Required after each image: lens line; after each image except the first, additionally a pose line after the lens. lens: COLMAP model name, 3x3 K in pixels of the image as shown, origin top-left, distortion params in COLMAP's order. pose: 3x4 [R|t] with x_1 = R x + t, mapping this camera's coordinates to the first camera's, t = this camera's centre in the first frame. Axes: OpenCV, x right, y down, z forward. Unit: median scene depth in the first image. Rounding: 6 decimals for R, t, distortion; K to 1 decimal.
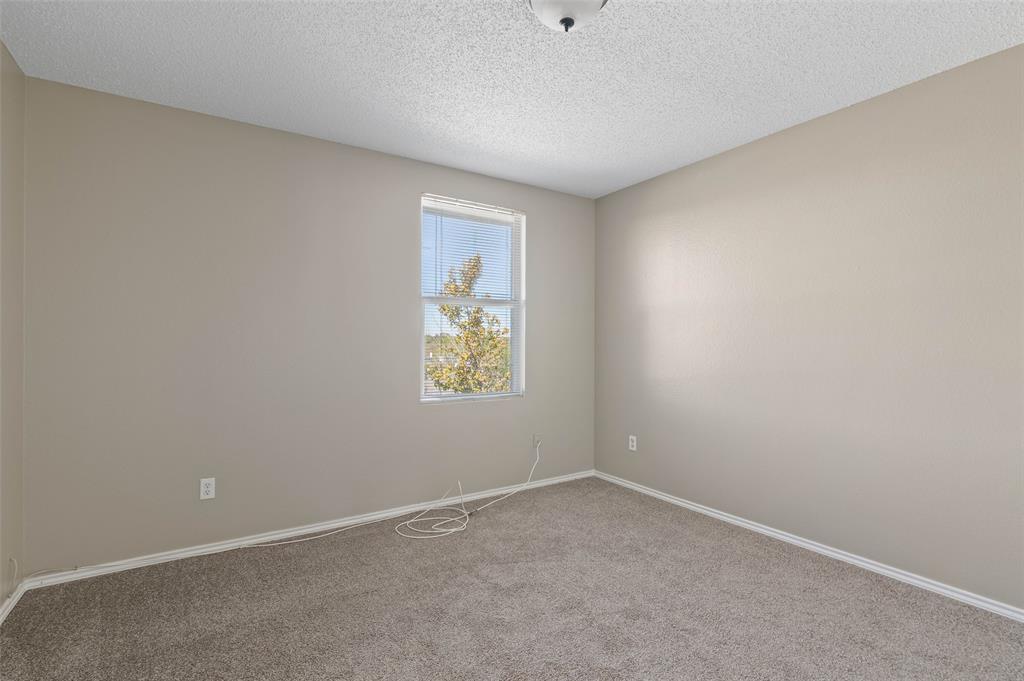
lens RADIAL K [[481.4, 0, 512.7], [0, 481.4, 339.5], [0, 0, 1]] dist [-0.005276, -0.000827]
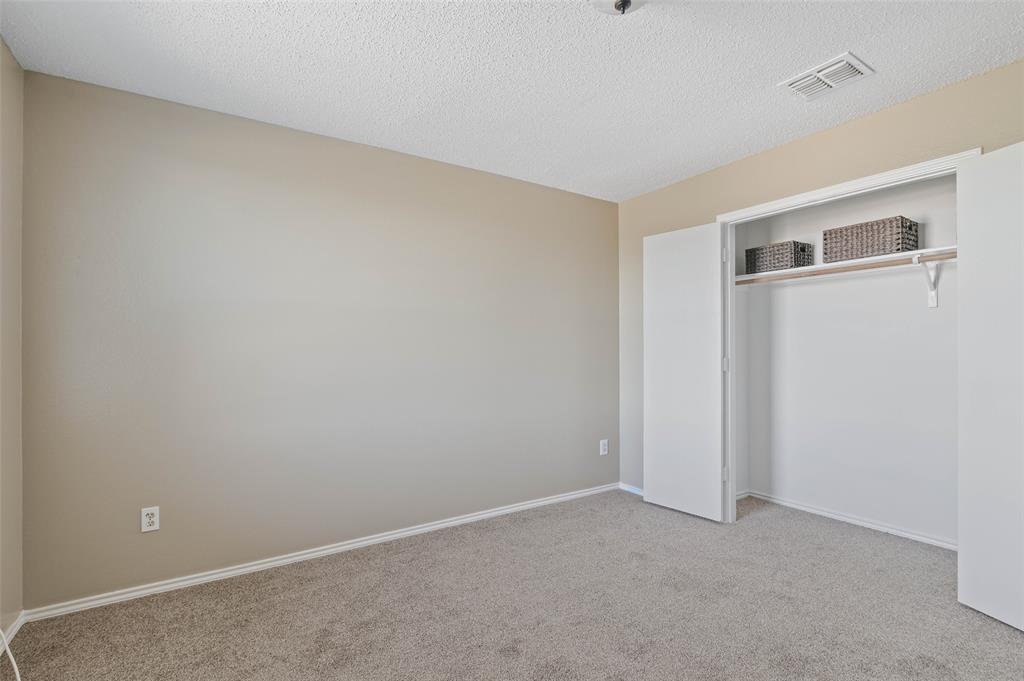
lens RADIAL K [[481.4, 0, 512.9], [0, 481.4, 343.9], [0, 0, 1]] dist [-0.005276, -0.000827]
pose [[-0.000578, 0.005763, 0.999983, -0.461088], [0.003419, 0.999978, -0.005761, -0.001887], [-0.999994, 0.003415, -0.000598, 0.692082]]
